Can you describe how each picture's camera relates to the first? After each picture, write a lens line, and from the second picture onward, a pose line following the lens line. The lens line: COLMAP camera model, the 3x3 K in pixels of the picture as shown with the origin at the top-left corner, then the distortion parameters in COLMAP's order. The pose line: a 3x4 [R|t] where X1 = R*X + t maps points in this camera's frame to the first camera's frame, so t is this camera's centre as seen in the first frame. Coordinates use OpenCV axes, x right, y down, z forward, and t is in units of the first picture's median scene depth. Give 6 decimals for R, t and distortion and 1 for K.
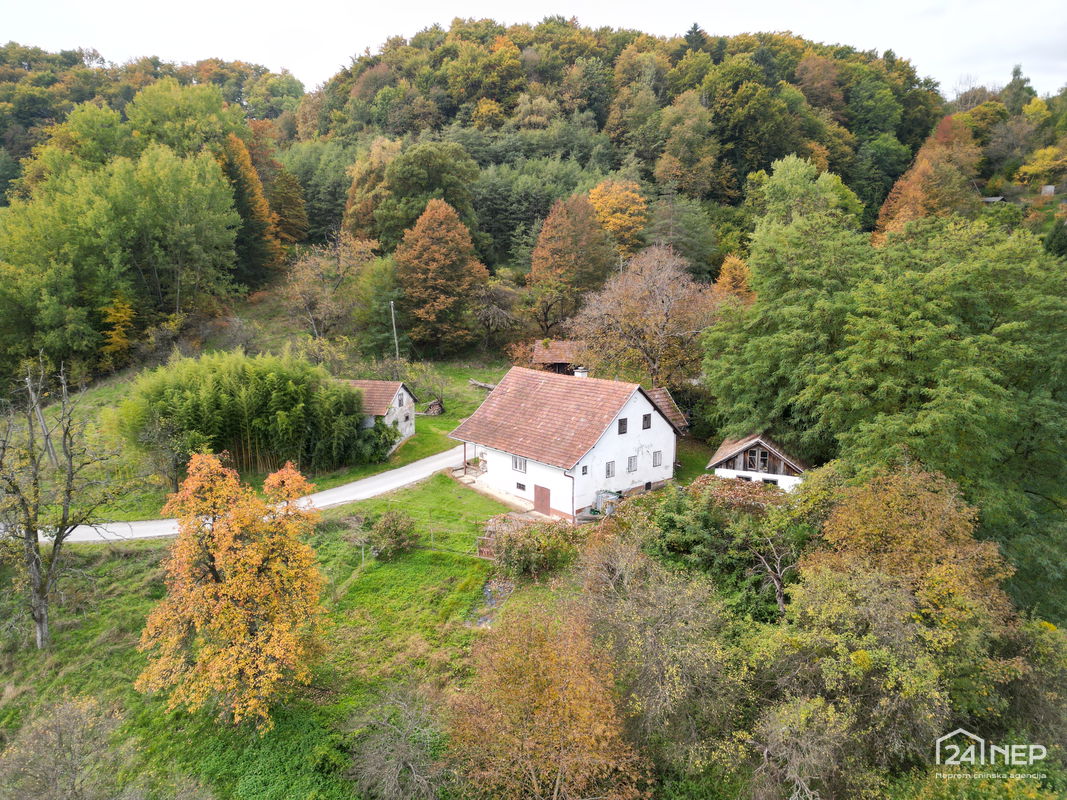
lens RADIAL K [[742.3, 0, 535.9], [0, 742.3, 381.2], [0, 0, 1]] dist [0.087744, -0.083998]
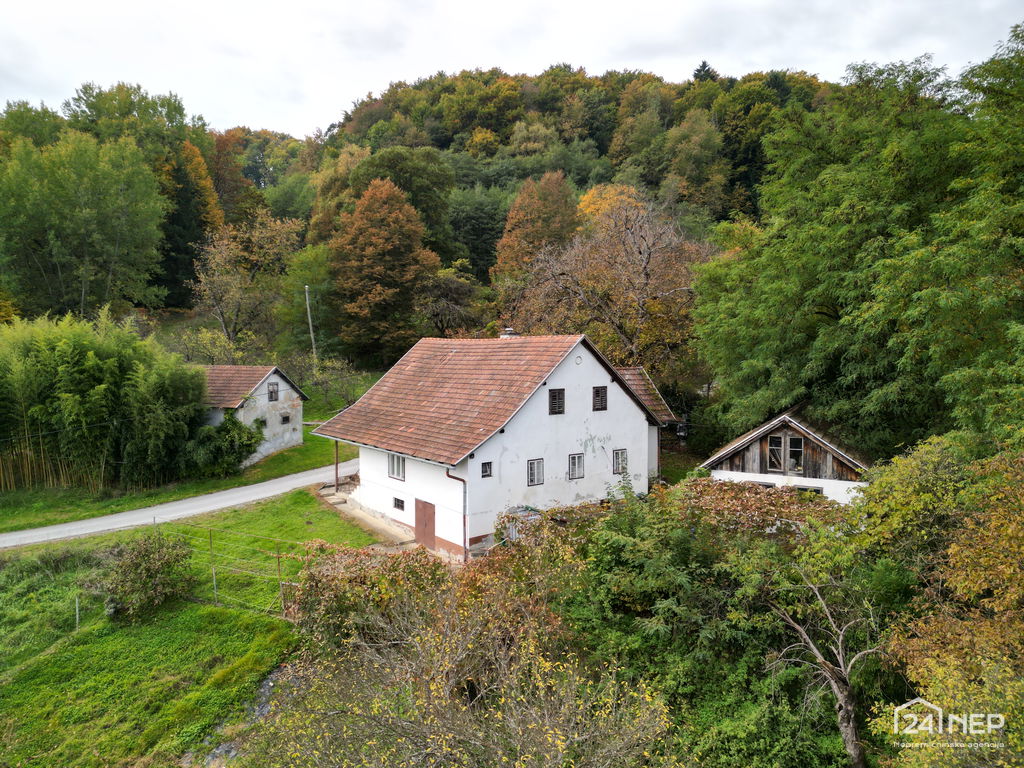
lens RADIAL K [[712.4, 0, 514.3], [0, 712.4, 366.0], [0, 0, 1]] dist [0.087744, -0.083998]
pose [[0.997603, -0.002966, -0.069130, 0.104393], [-0.005054, 0.993290, -0.115542, 0.084714], [0.069009, 0.115614, 0.990894, 0.351224]]
